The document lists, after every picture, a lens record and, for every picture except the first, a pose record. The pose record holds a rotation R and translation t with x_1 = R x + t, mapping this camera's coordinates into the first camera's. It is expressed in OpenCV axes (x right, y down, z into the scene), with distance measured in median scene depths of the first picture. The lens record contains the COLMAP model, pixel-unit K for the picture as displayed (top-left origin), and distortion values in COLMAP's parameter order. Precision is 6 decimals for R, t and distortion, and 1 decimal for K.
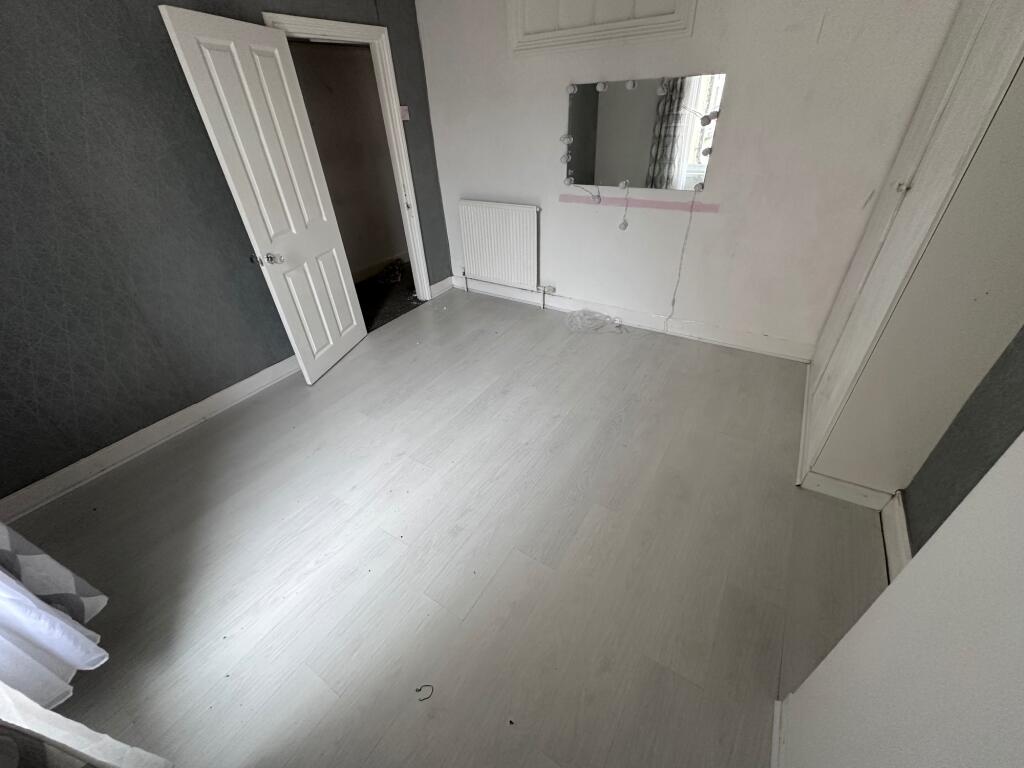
lens RADIAL K [[410.2, 0, 512.8], [0, 410.2, 380.7], [0, 0, 1]] dist [0.000268, 0.000085]
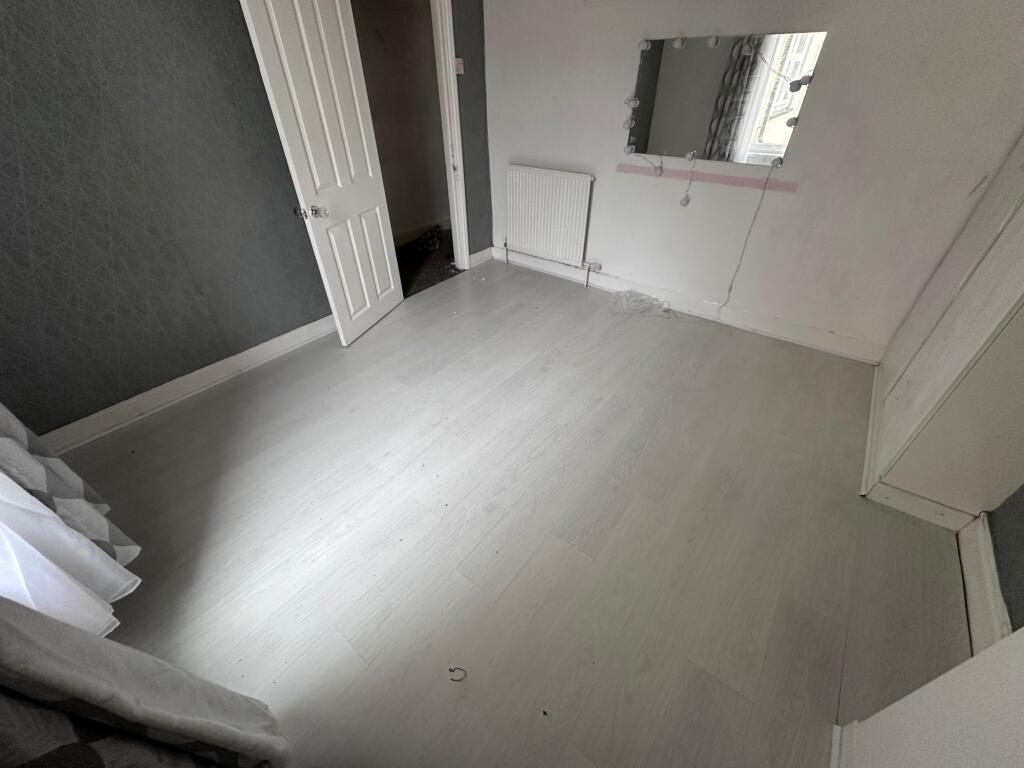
lens RADIAL K [[408.7, 0, 509.8], [0, 408.7, 381.6], [0, 0, 1]] dist [-0.001986, 0.000252]
pose [[0.995426, 0.082748, -0.047747, -0.050627], [-0.080345, 0.995500, 0.050234, 0.013572], [0.051689, -0.046168, 0.997595, 0.043611]]
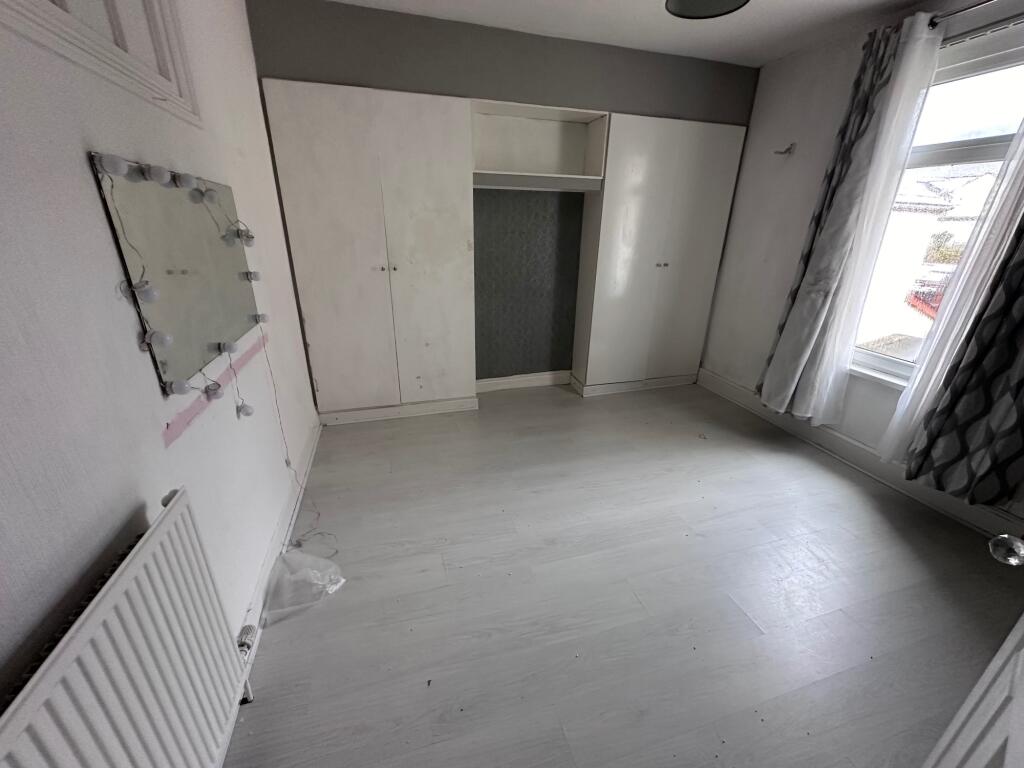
lens RADIAL K [[408.7, 0, 509.8], [0, 408.7, 381.6], [0, 0, 1]] dist [-0.001986, 0.000252]
pose [[-0.754095, -0.204320, 0.624174, -0.380654], [0.385166, 0.632202, 0.672285, -0.712601], [-0.531966, 0.747378, -0.398044, 1.120479]]
